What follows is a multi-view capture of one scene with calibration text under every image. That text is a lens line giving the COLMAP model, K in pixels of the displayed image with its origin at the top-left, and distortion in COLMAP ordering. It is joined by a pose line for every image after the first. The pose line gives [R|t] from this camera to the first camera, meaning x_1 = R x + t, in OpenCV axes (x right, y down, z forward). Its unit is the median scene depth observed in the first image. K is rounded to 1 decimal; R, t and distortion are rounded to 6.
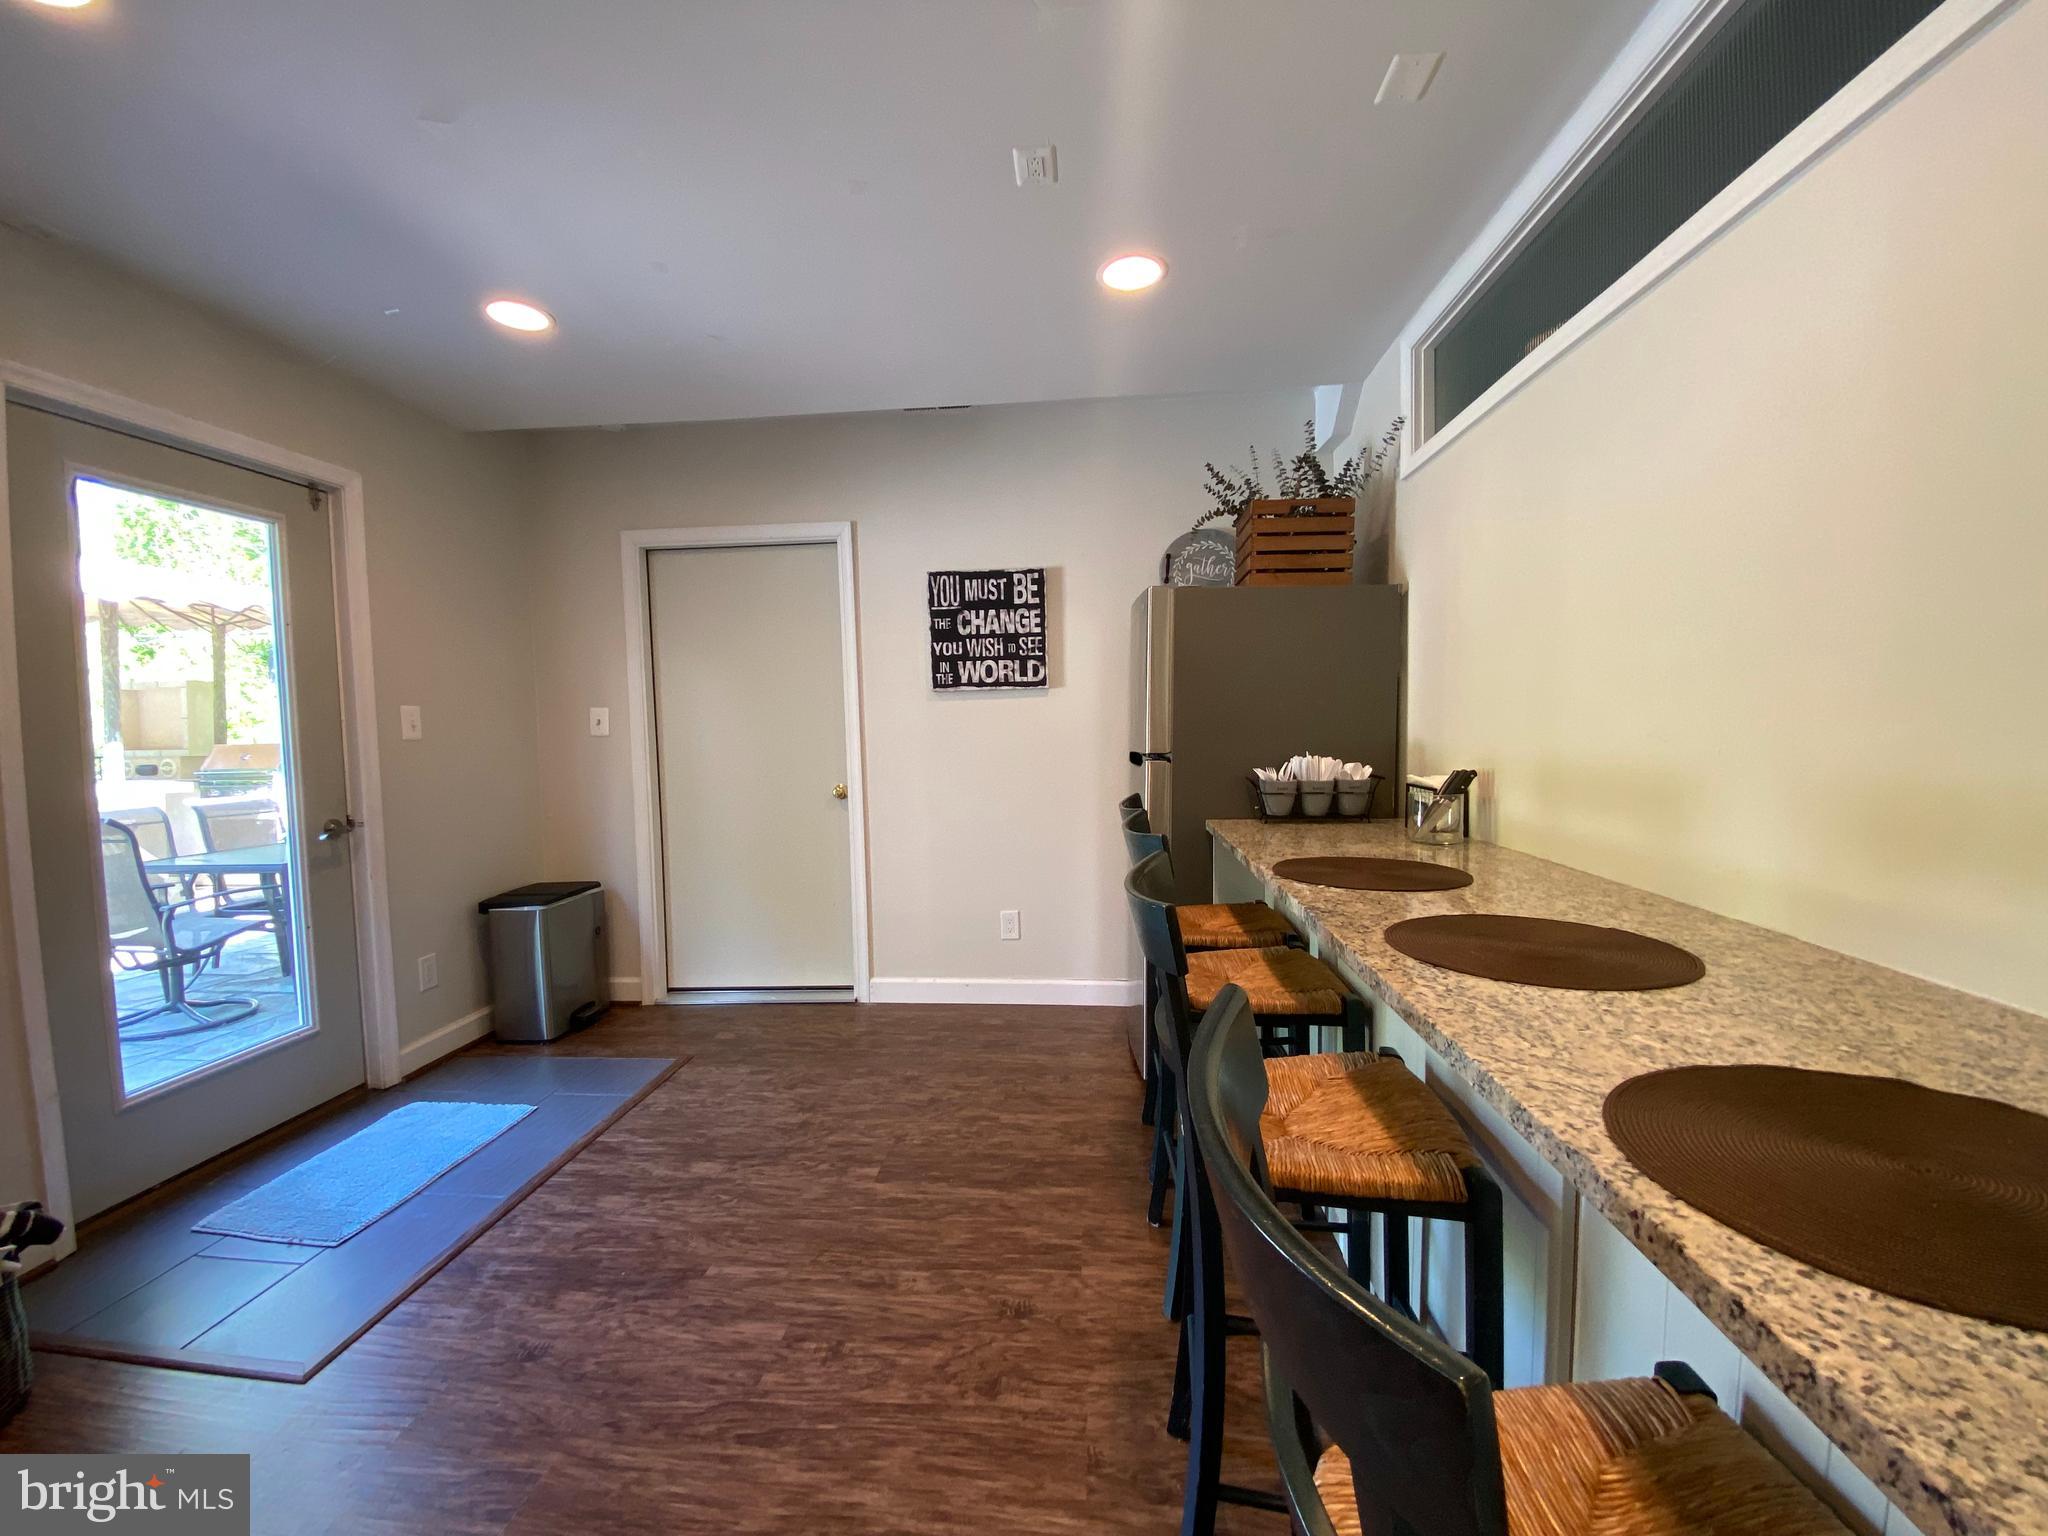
lens RADIAL K [[832.3, 0, 1023.2], [0, 832.3, 764.8], [0, 0, 1]] dist [-0.012924, -0.004480]
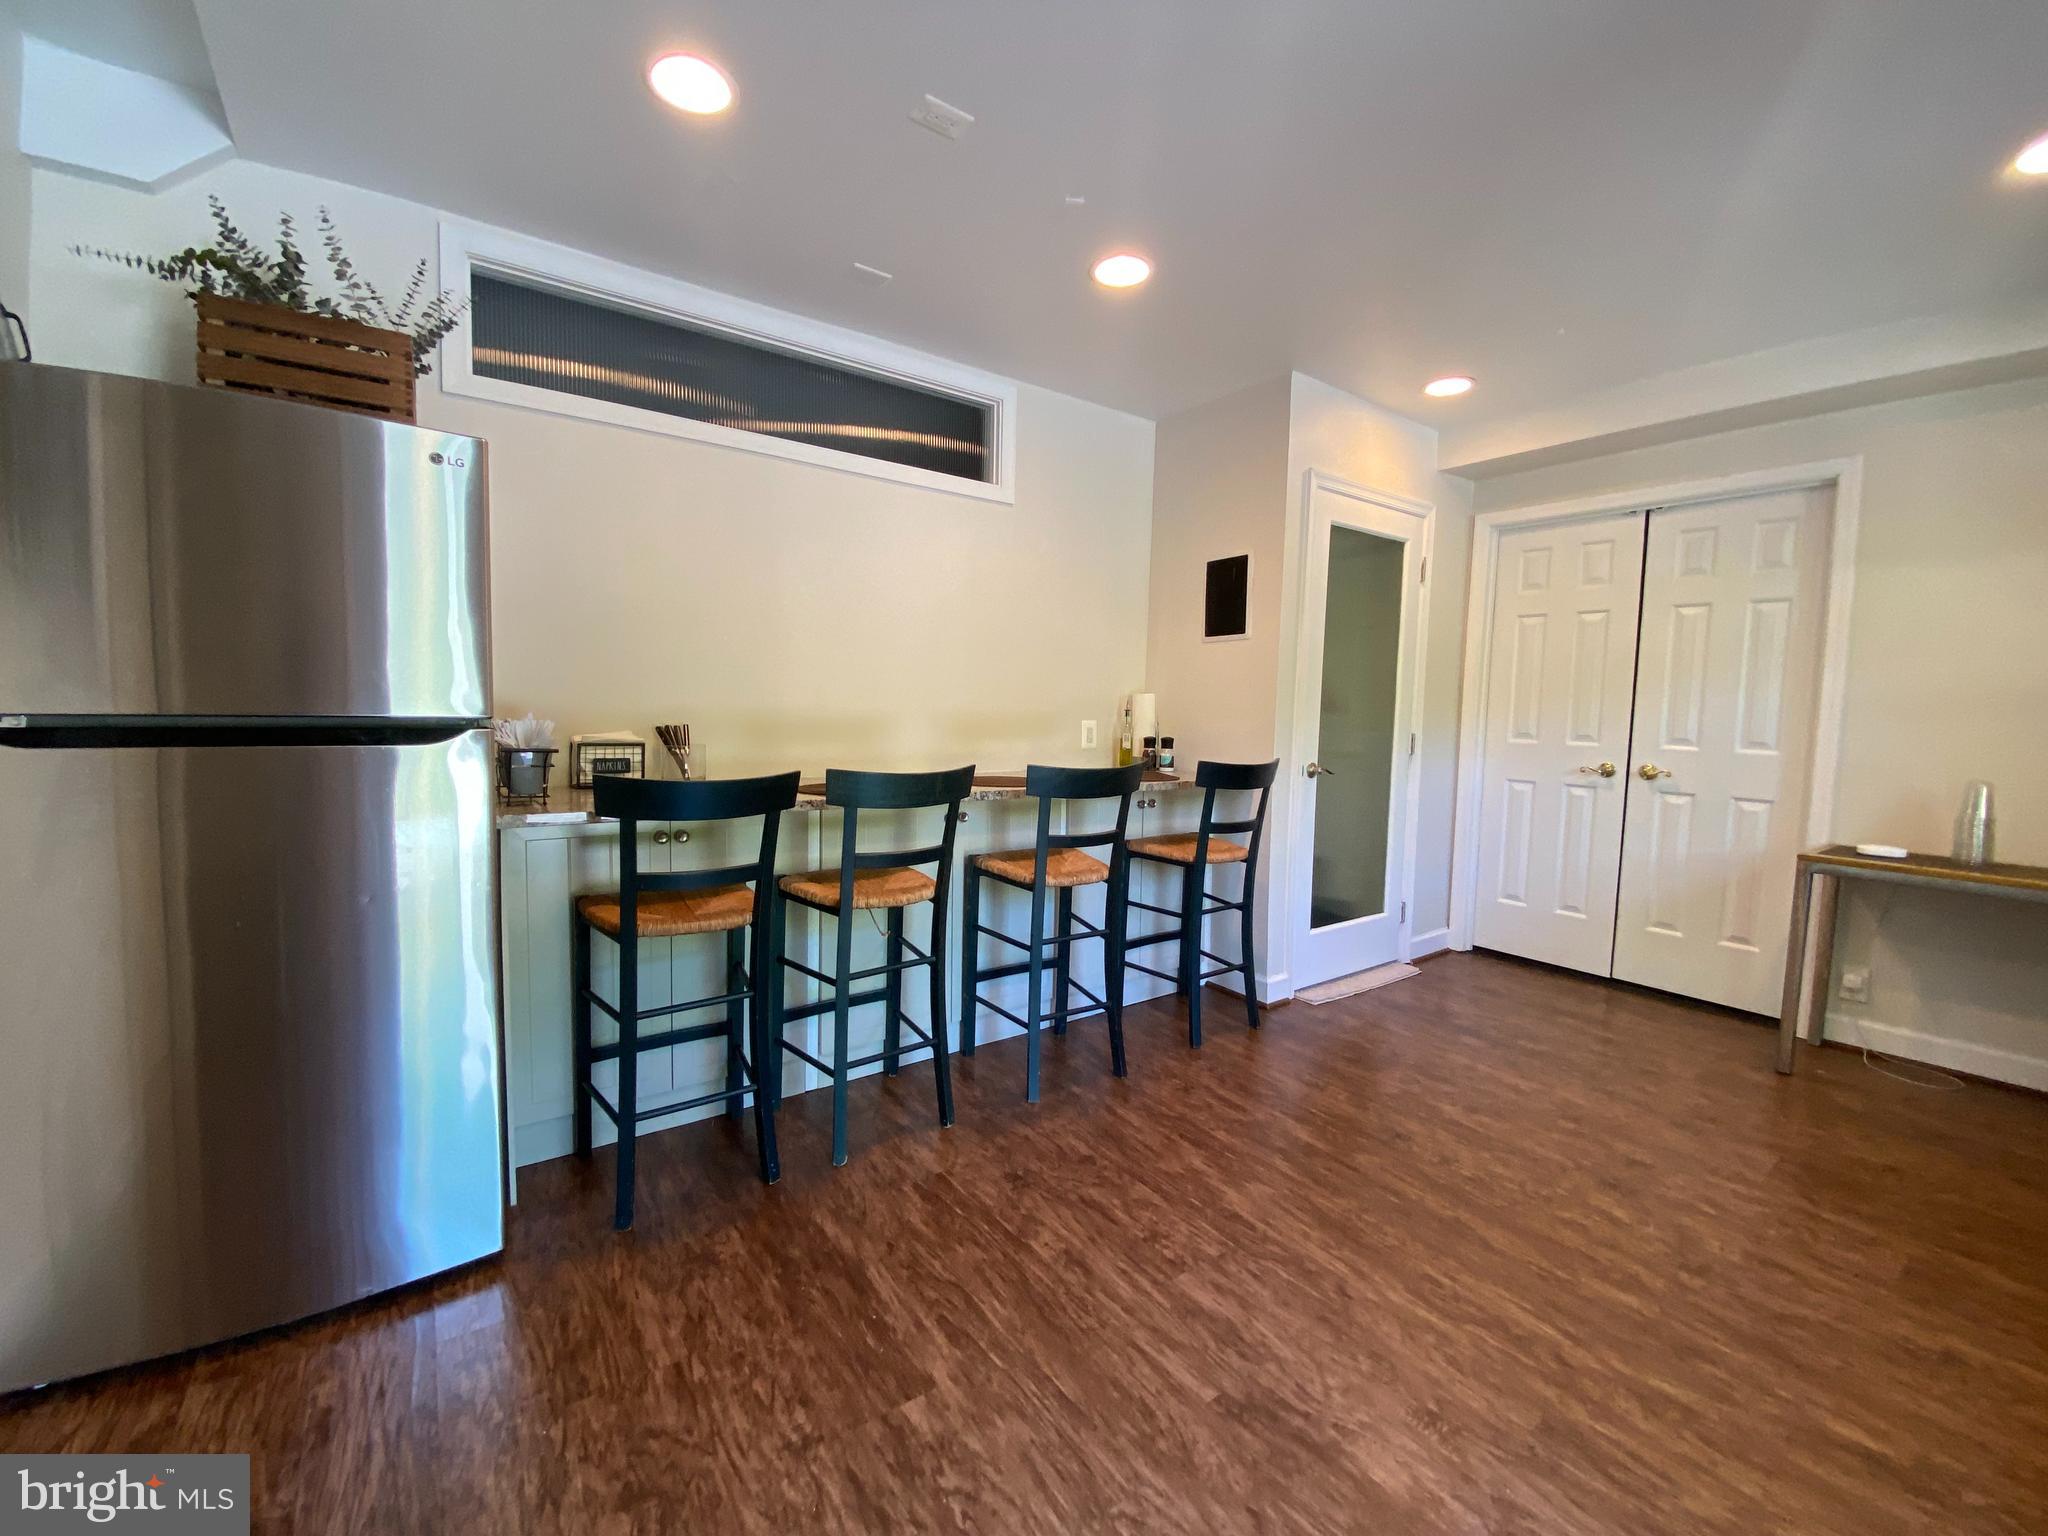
lens RADIAL K [[832.3, 0, 1021.1], [0, 832.3, 763.8], [0, 0, 1]] dist [-0.012924, -0.004480]
pose [[-0.650375, -0.046974, 0.758159, -0.897881], [0.037570, 0.994875, 0.093869, -0.041778], [-0.758683, 0.089534, -0.645278, 1.735733]]
